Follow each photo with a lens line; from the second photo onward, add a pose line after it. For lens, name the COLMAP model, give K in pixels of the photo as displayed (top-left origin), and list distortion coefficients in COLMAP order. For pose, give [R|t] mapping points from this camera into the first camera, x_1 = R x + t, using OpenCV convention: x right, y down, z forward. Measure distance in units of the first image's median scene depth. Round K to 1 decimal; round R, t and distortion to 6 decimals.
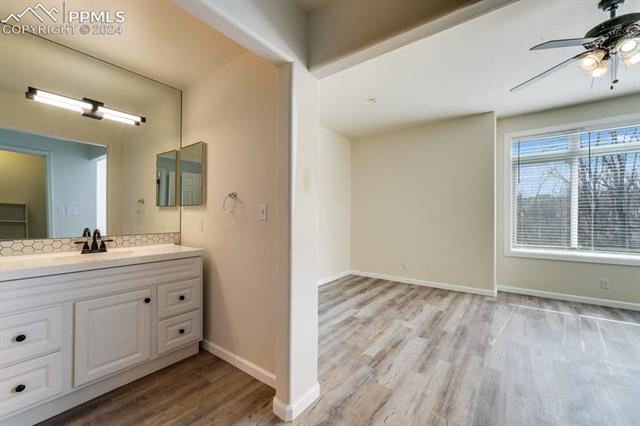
lens RADIAL K [[260.2, 0, 318.9], [0, 260.2, 212.9], [0, 0, 1]] dist [-0.001714, -0.000568]
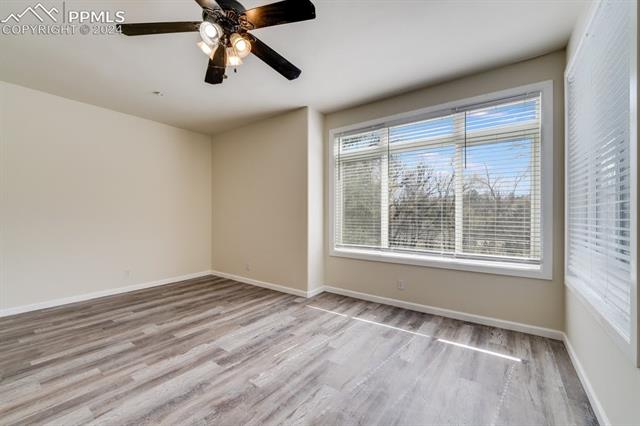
lens RADIAL K [[260.2, 0, 320.6], [0, 260.2, 216.3], [0, 0, 1]] dist [-0.001714, -0.000568]
pose [[0.999763, 0.000138, 0.021778, 0.782158], [-0.000593, 0.999782, 0.020878, -0.004406], [-0.021771, -0.020886, 0.999545, 0.031459]]
